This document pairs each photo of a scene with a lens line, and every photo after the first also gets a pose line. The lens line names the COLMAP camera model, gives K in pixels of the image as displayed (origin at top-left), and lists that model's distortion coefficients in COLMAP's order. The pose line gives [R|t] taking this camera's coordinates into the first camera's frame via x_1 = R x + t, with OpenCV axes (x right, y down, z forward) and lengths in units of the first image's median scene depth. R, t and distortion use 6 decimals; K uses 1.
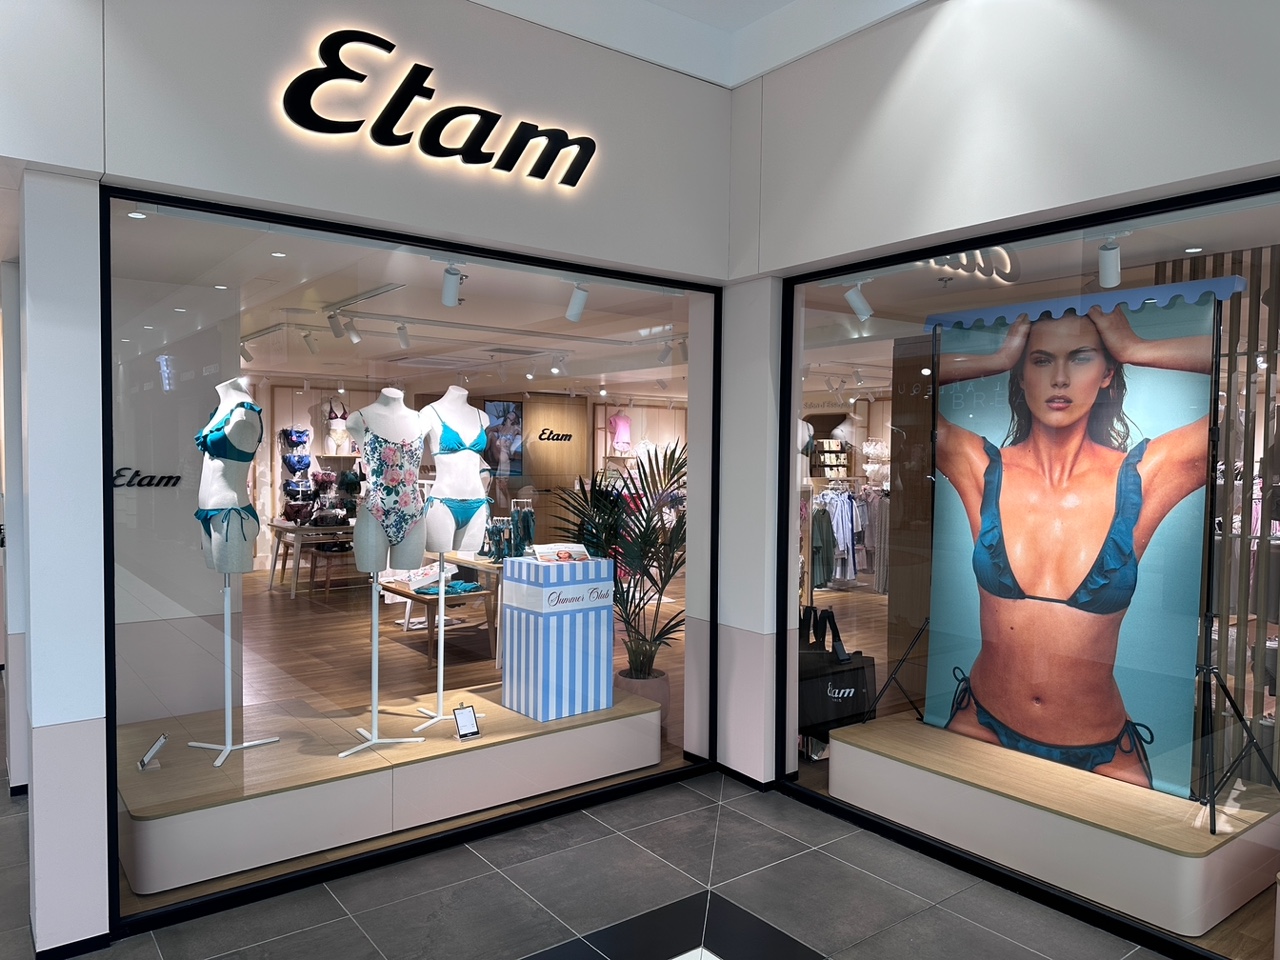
lens RADIAL K [[906.3, 0, 638.1], [0, 906.3, 482.8], [0, 0, 1]] dist [0.009767, -0.001686]
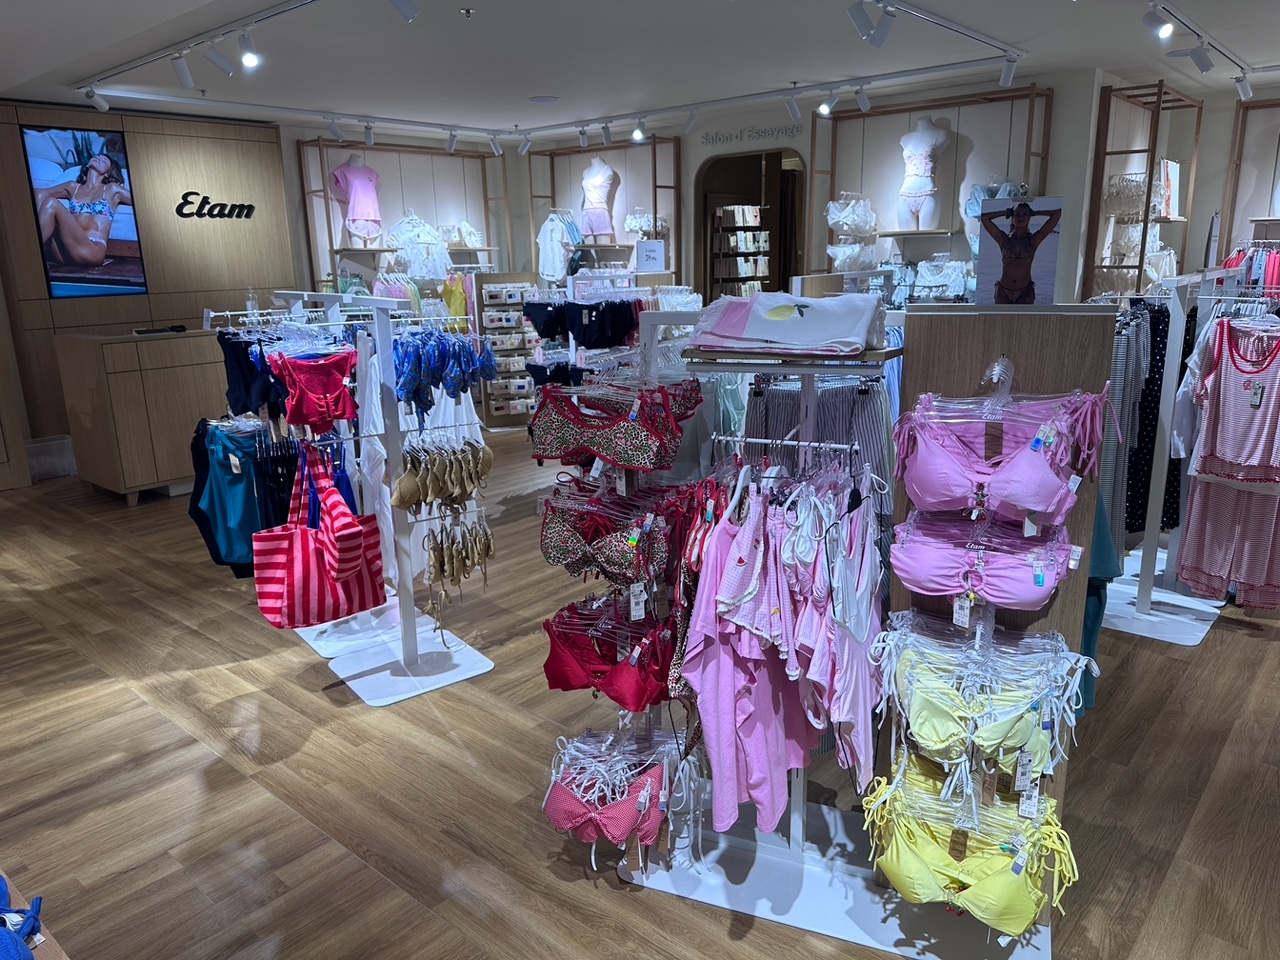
lens RADIAL K [[906.3, 0, 642.1], [0, 906.3, 480.9], [0, 0, 1]] dist [0.009767, -0.001686]
pose [[0.978681, -0.080682, 0.188874, 0.028232], [0.039576, 0.976457, 0.212049, -0.002780], [-0.201536, -0.200053, 0.958834, 0.437257]]
